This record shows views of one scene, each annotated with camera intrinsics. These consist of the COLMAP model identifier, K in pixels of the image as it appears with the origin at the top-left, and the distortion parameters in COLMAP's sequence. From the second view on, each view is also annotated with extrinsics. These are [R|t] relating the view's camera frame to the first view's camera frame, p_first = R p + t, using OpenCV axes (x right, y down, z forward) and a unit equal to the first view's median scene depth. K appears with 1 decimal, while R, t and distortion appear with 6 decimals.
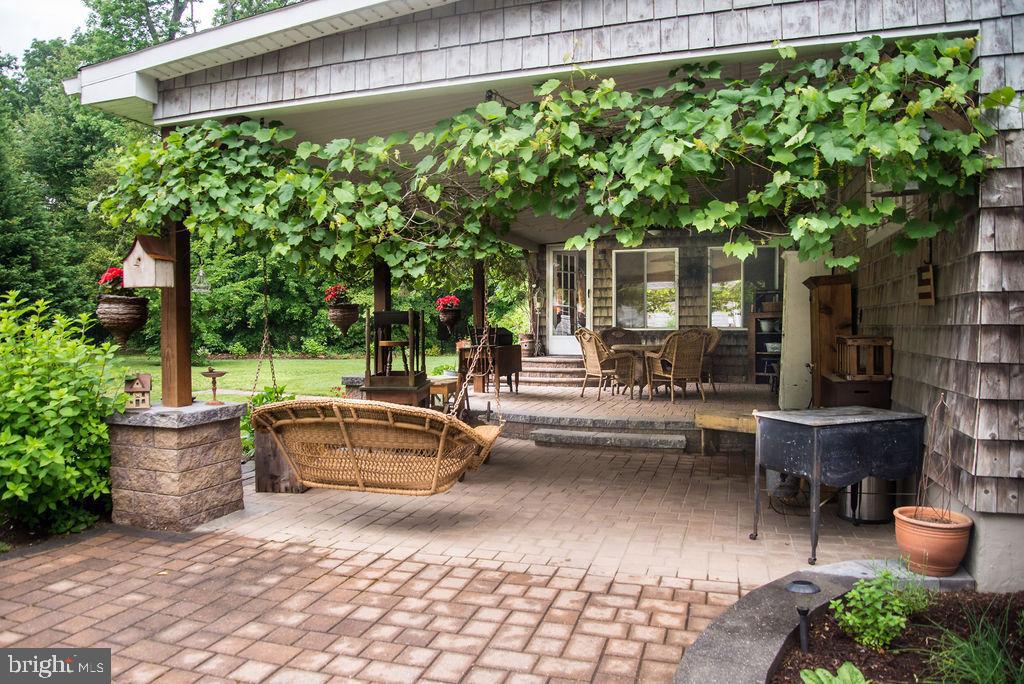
lens RADIAL K [[701.2, 0, 513.7], [0, 701.2, 343.0], [0, 0, 1]] dist [-0.066228, 0.011401]
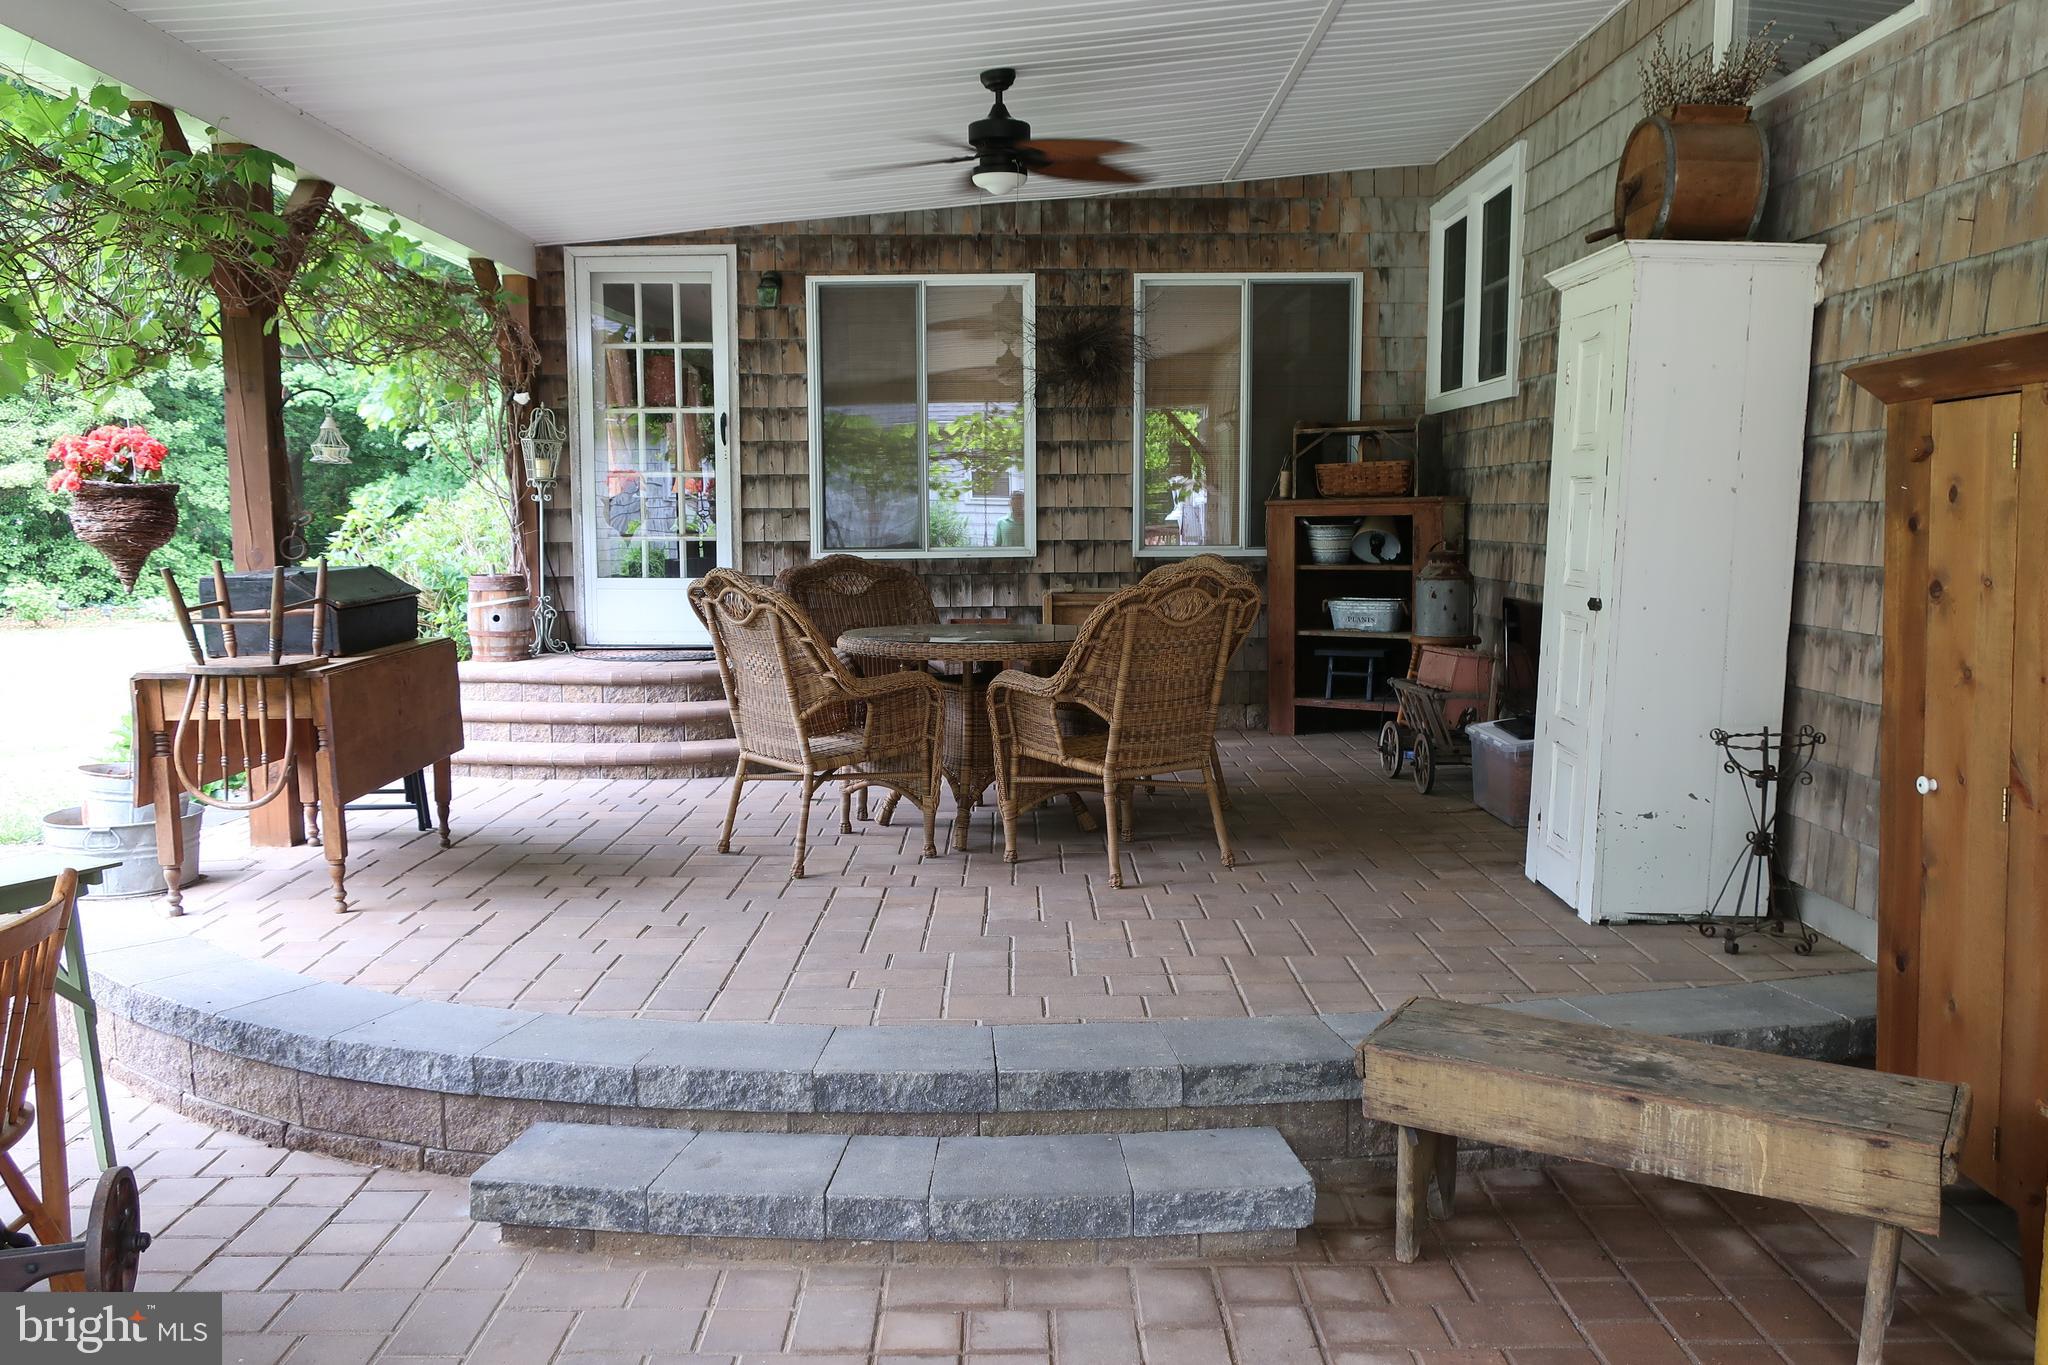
lens RADIAL K [[1569.3, 0, 1031.6], [0, 1569.3, 677.9], [0, 0, 1]] dist [0.009112, -0.000067]
pose [[0.949845, -0.034827, 0.310777, 0.025302], [0.010172, 0.996694, 0.080604, -0.021146], [-0.312557, -0.073400, 0.947059, 0.369160]]
